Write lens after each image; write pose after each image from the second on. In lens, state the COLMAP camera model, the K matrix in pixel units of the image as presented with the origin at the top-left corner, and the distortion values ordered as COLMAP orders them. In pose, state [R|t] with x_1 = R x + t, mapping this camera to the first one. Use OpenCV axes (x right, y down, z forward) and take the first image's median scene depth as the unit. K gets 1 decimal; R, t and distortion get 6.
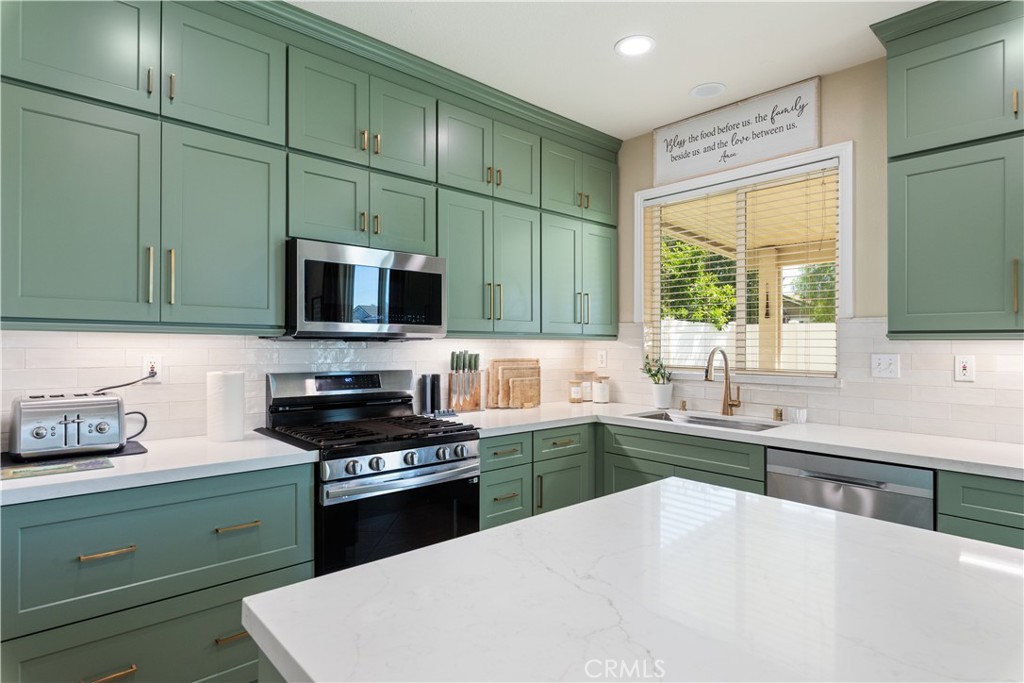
lens RADIAL K [[547.6, 0, 514.4], [0, 547.6, 342.8], [0, 0, 1]] dist [-0.006992, -0.000182]
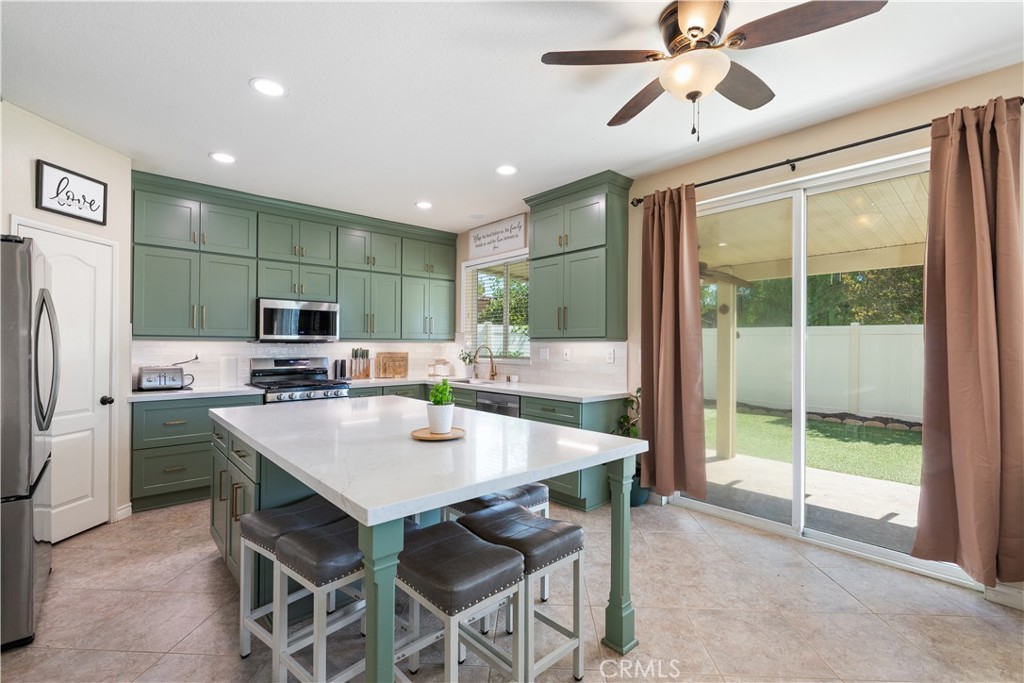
lens RADIAL K [[450.6, 0, 515.8], [0, 450.6, 336.9], [0, 0, 1]] dist [-0.006188, -0.000655]
pose [[0.999989, -0.004641, -0.001165, 0.518938], [0.004622, 0.999859, -0.016174, 0.003723], [0.001240, 0.016169, 0.999869, -0.676155]]
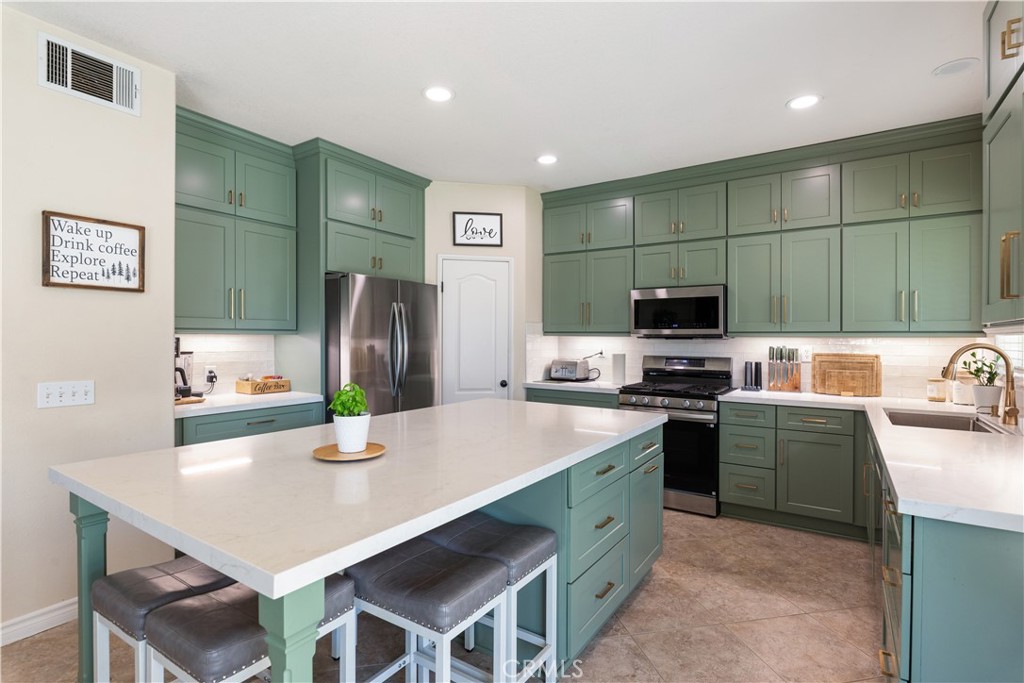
lens RADIAL K [[521.1, 0, 492.9], [0, 521.1, 340.6], [0, 0, 1]] dist [-0.003471, -0.000365]
pose [[0.214844, -0.001410, -0.976647, 1.099759], [-0.001677, 0.999997, -0.001813, 0.005384], [0.976647, 0.002027, 0.214841, 0.043389]]
